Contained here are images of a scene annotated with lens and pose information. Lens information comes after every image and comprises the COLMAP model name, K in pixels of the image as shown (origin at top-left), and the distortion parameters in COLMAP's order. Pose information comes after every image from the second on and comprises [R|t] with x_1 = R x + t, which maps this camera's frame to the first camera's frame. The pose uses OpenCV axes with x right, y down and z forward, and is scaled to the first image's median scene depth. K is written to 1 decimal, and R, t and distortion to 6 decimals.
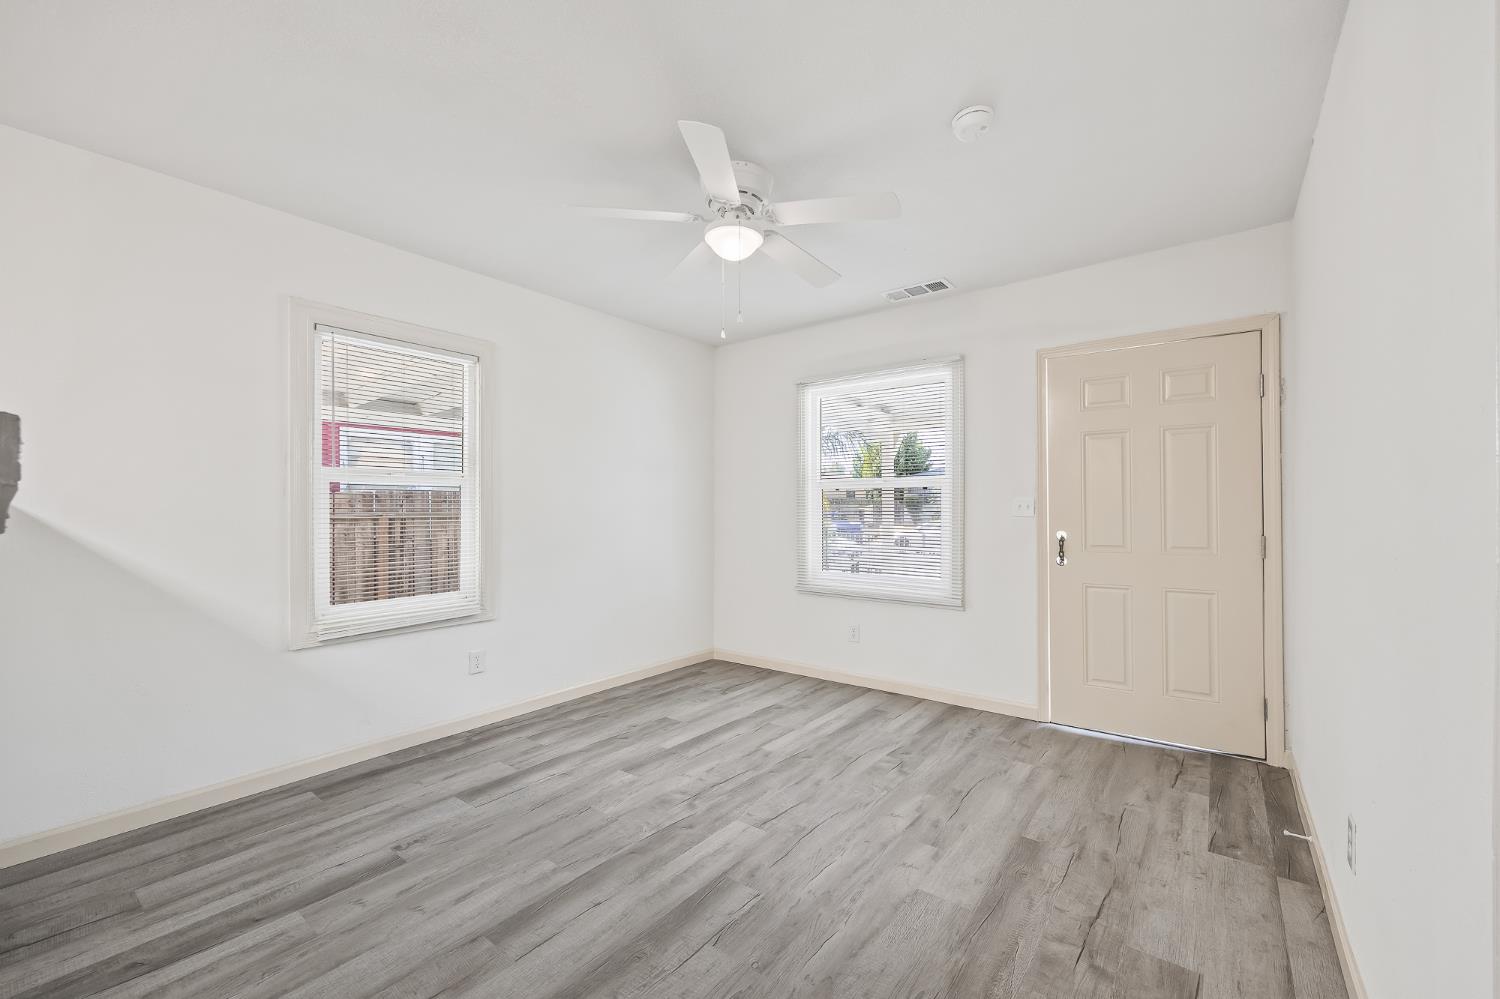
lens RADIAL K [[604.4, 0, 754.3], [0, 604.4, 506.3], [0, 0, 1]] dist [0.000028, 0.000531]
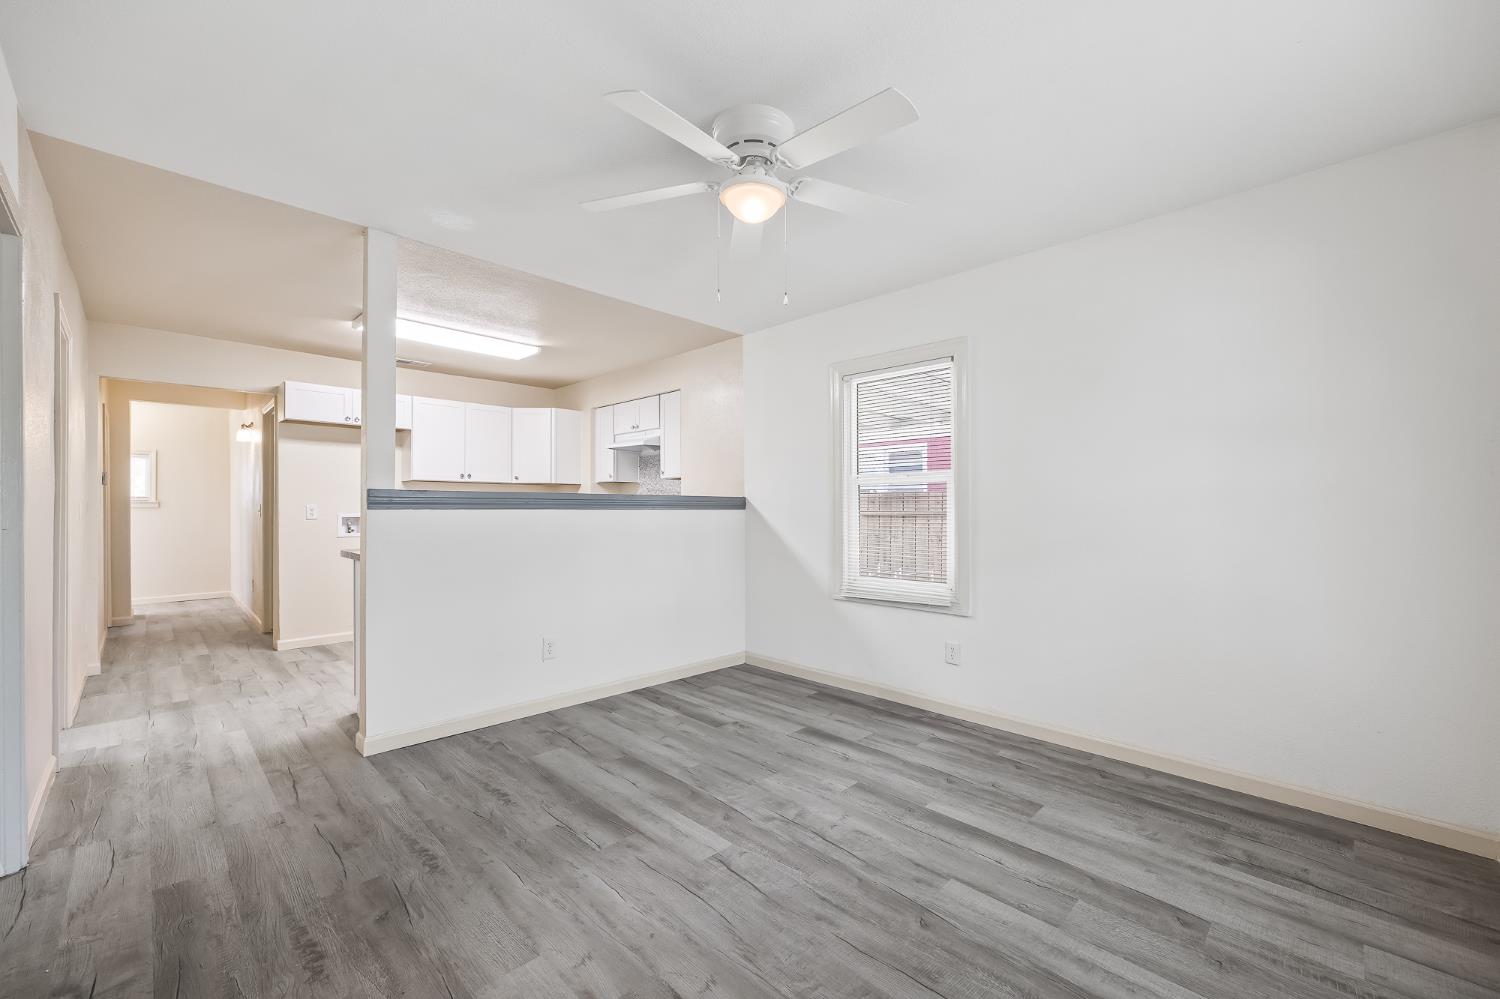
lens RADIAL K [[604.4, 0, 754.3], [0, 604.4, 506.3], [0, 0, 1]] dist [0.000028, 0.000531]
pose [[-0.122590, 0.001247, -0.992457, 0.778500], [0.005288, 0.999986, 0.000604, 0.006916], [0.992443, -0.005174, -0.122595, 1.022622]]
